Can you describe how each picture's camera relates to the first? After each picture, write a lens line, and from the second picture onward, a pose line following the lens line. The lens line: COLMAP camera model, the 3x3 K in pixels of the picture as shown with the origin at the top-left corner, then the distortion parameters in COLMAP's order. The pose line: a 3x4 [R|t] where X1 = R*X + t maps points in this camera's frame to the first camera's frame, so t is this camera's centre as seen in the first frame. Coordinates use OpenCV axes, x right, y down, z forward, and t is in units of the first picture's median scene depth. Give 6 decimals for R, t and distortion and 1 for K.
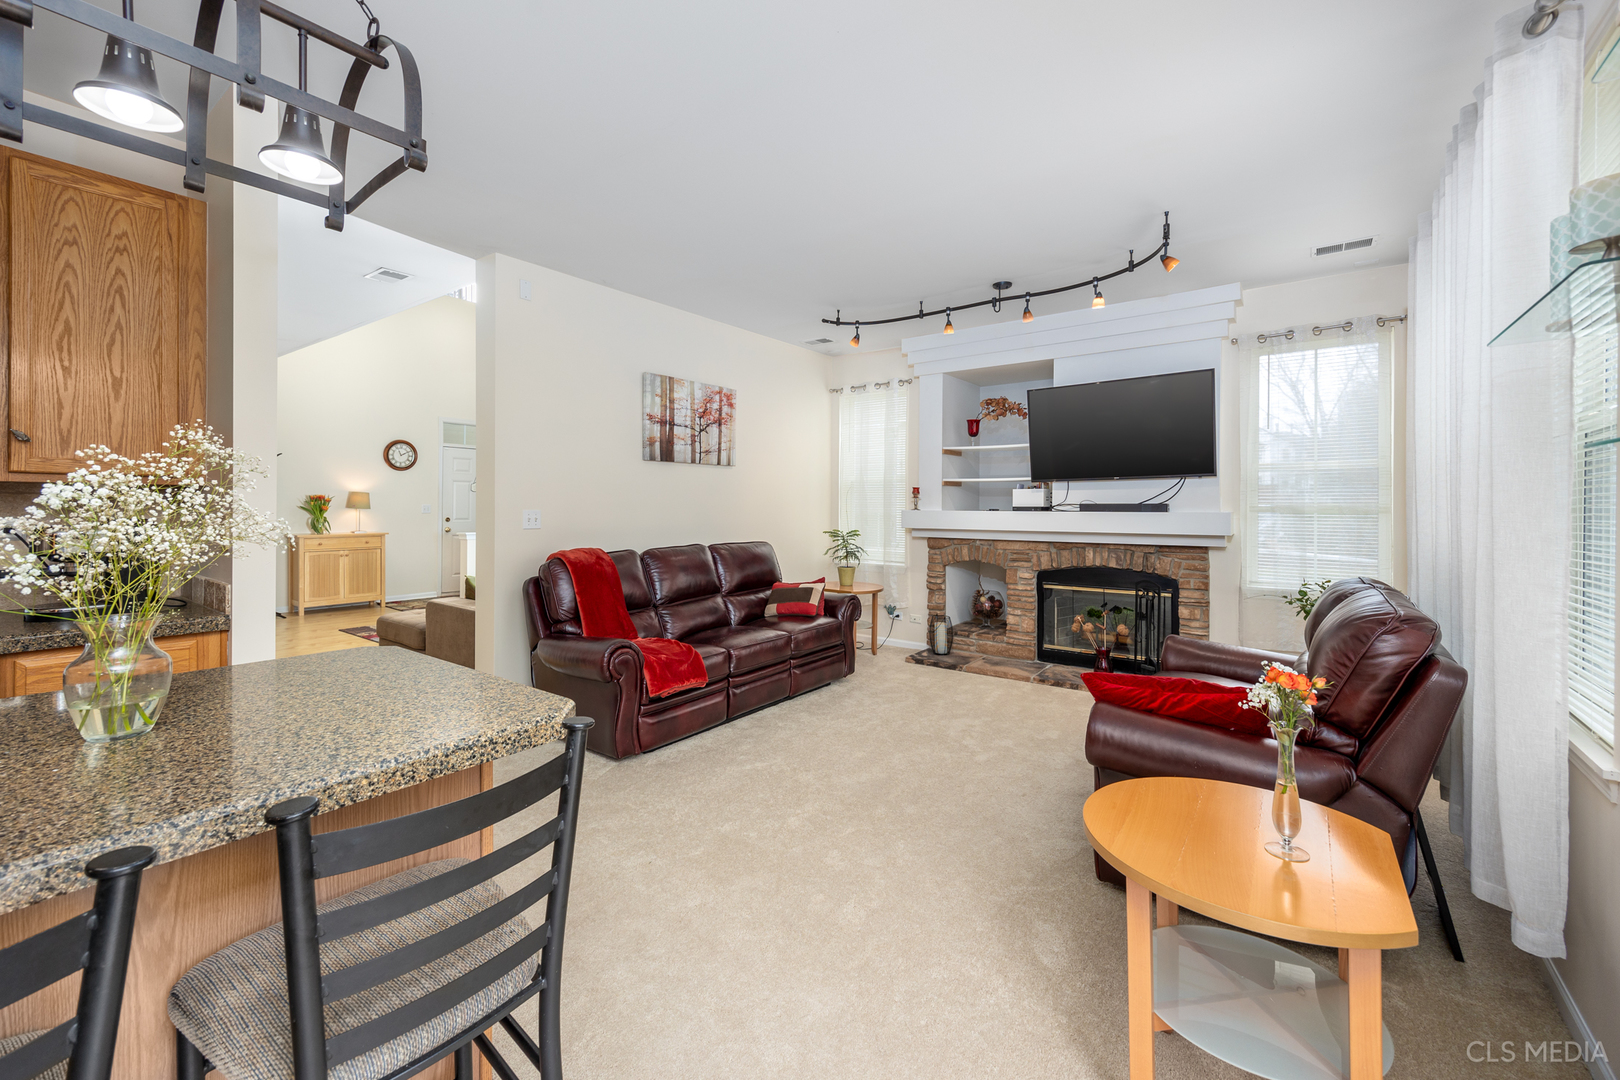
lens RADIAL K [[660.7, 0, 807.3], [0, 660.7, 501.4], [0, 0, 1]] dist [0.004762, 0.000167]
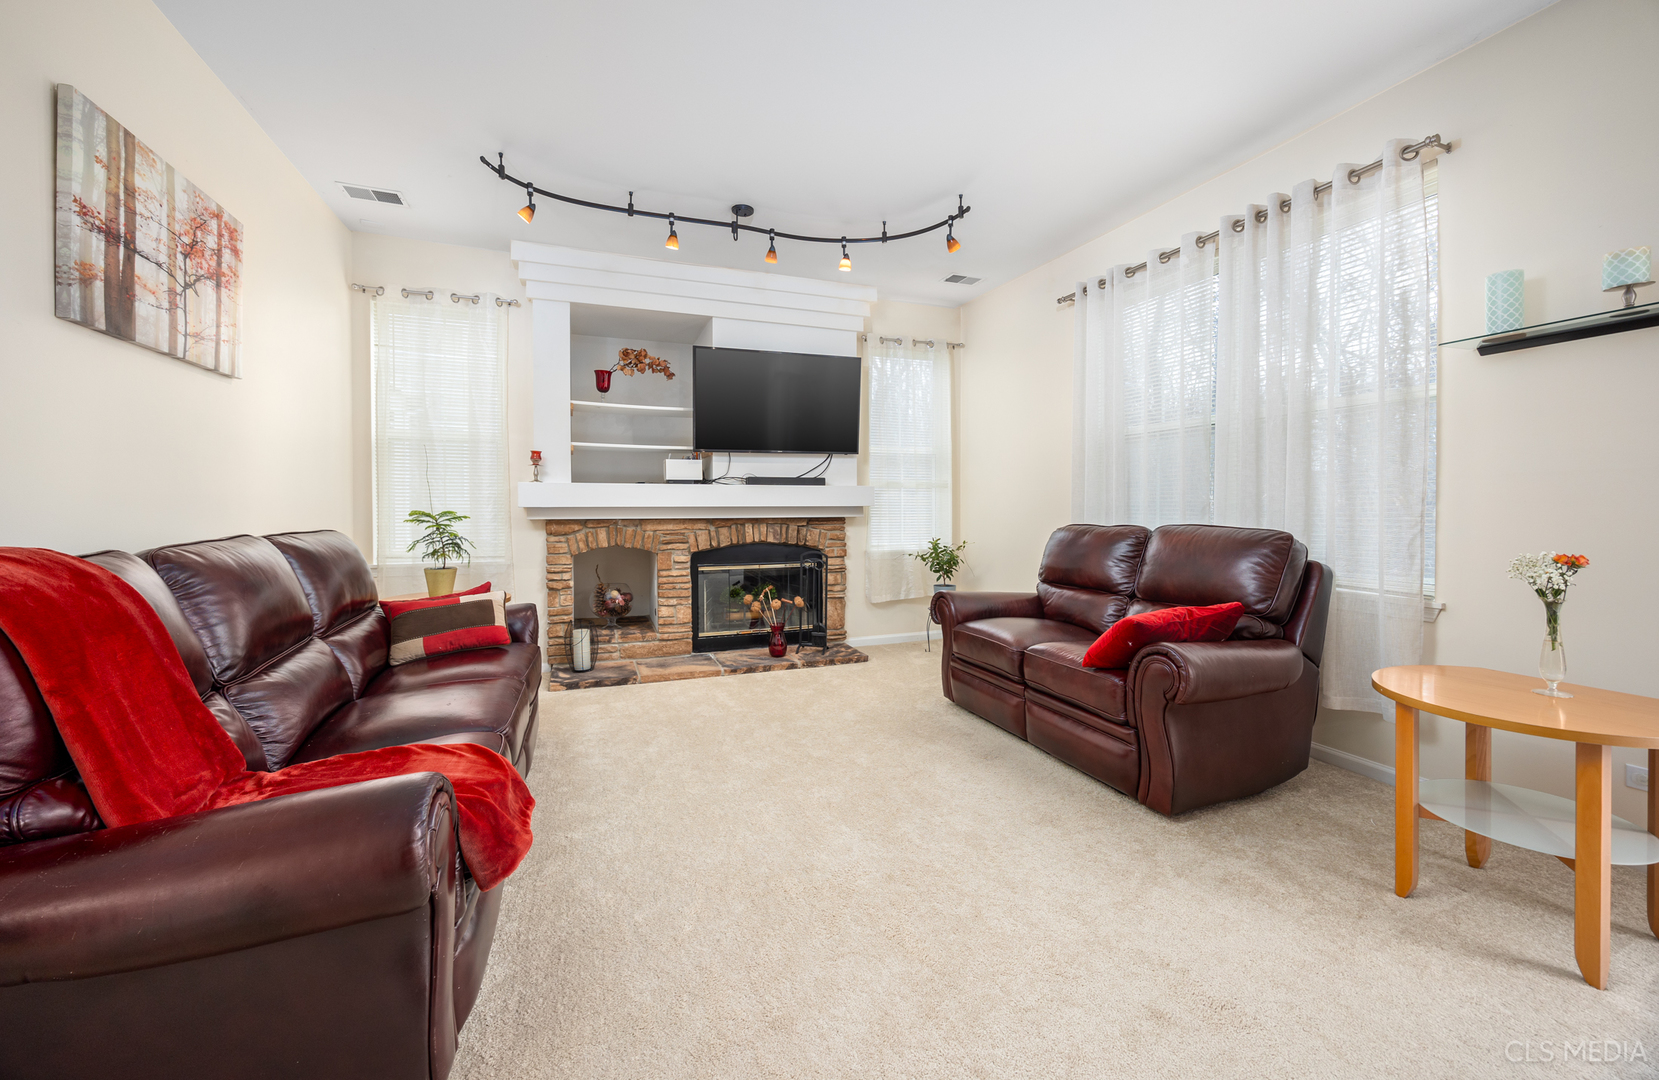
lens RADIAL K [[644.8, 0, 831.1], [0, 644.8, 512.0], [0, 0, 1]] dist [-0.001253, -0.000249]
pose [[0.539560, -0.012652, 0.841852, -0.295013], [-0.003745, 0.999841, 0.017426, 0.036859], [-0.841939, -0.012555, 0.539427, 0.397250]]
